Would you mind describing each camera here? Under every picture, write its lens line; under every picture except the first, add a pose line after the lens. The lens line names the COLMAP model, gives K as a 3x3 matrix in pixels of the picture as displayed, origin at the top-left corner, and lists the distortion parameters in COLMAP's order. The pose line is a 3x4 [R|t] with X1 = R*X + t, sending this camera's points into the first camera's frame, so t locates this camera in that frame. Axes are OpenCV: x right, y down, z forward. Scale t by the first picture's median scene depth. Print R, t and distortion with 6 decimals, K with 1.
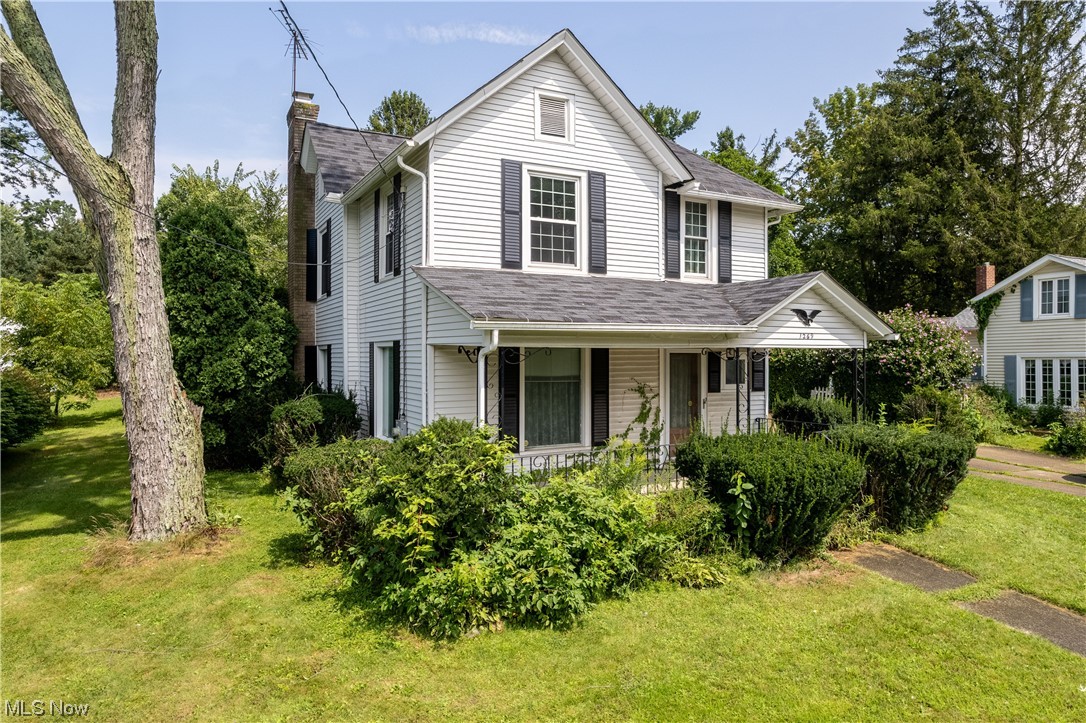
lens RADIAL K [[688.3, 0, 543.0], [0, 688.3, 361.5], [0, 0, 1]] dist [-0.005146, -0.001952]
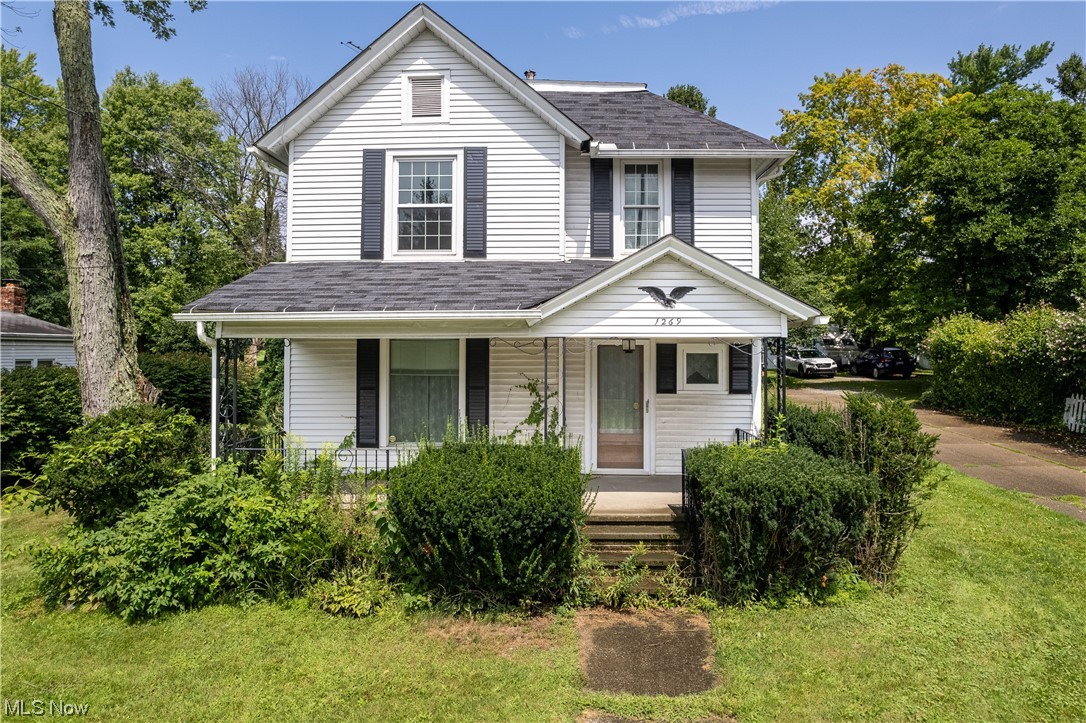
lens RADIAL K [[681.3, 0, 578.2], [0, 681.3, 340.2], [0, 0, 1]] dist [-0.005554, 0.001856]
pose [[0.869339, -0.006961, -0.494167, 0.652962], [-0.005724, 0.999692, -0.024152, 0.002599], [0.494183, 0.023825, 0.869031, 0.288887]]
